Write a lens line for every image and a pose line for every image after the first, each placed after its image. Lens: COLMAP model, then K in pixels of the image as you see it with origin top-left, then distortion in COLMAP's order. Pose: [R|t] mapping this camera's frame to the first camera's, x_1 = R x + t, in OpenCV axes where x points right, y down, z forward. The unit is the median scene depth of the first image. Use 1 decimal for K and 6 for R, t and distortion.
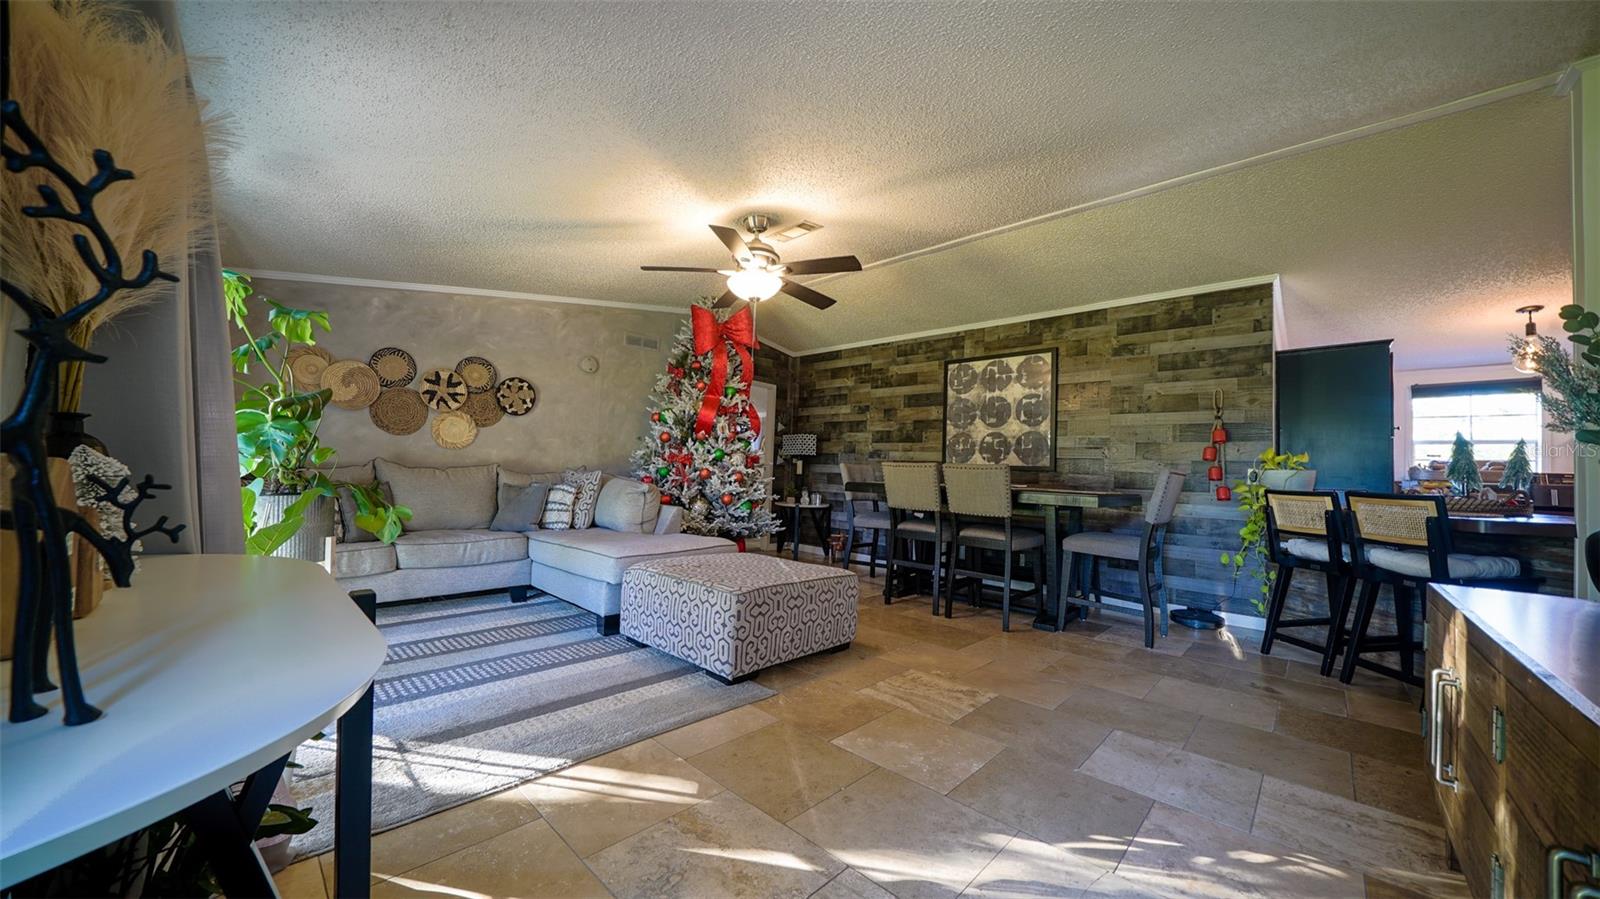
lens RADIAL K [[552.5, 0, 791.0], [0, 552.5, 458.3], [0, 0, 1]] dist [-0.000394, 0.000025]
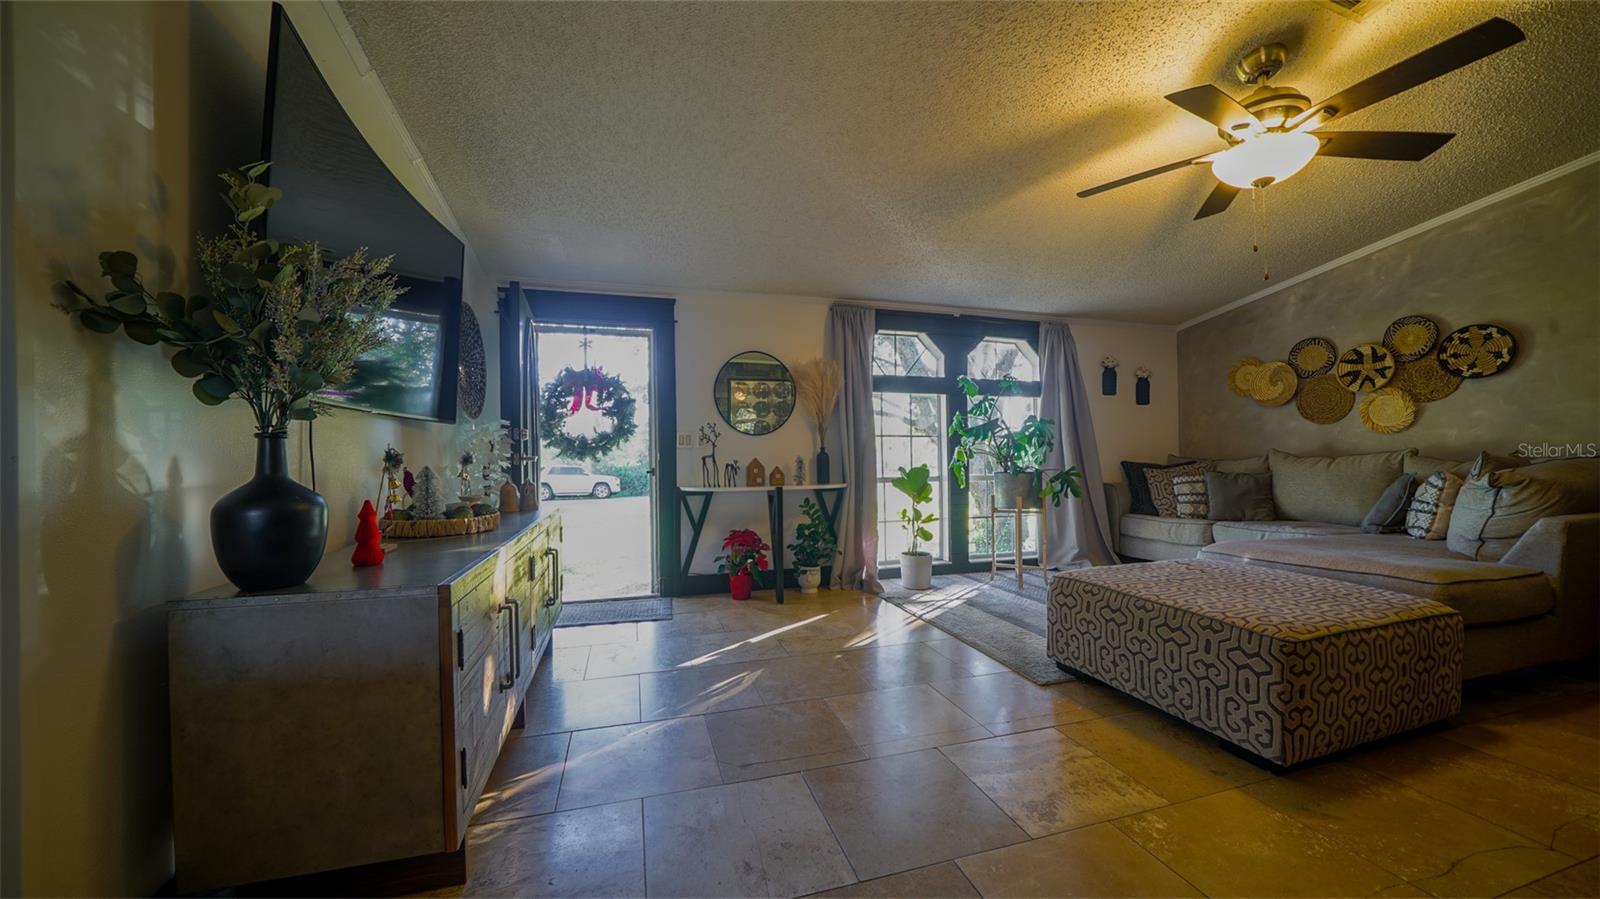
lens RADIAL K [[552.5, 0, 791.0], [0, 552.5, 458.3], [0, 0, 1]] dist [-0.000394, 0.000025]
pose [[-0.483290, -0.017724, -0.875281, 0.588286], [0.029183, 0.998913, -0.036341, 0.026669], [0.874974, -0.043107, -0.482248, 0.618547]]
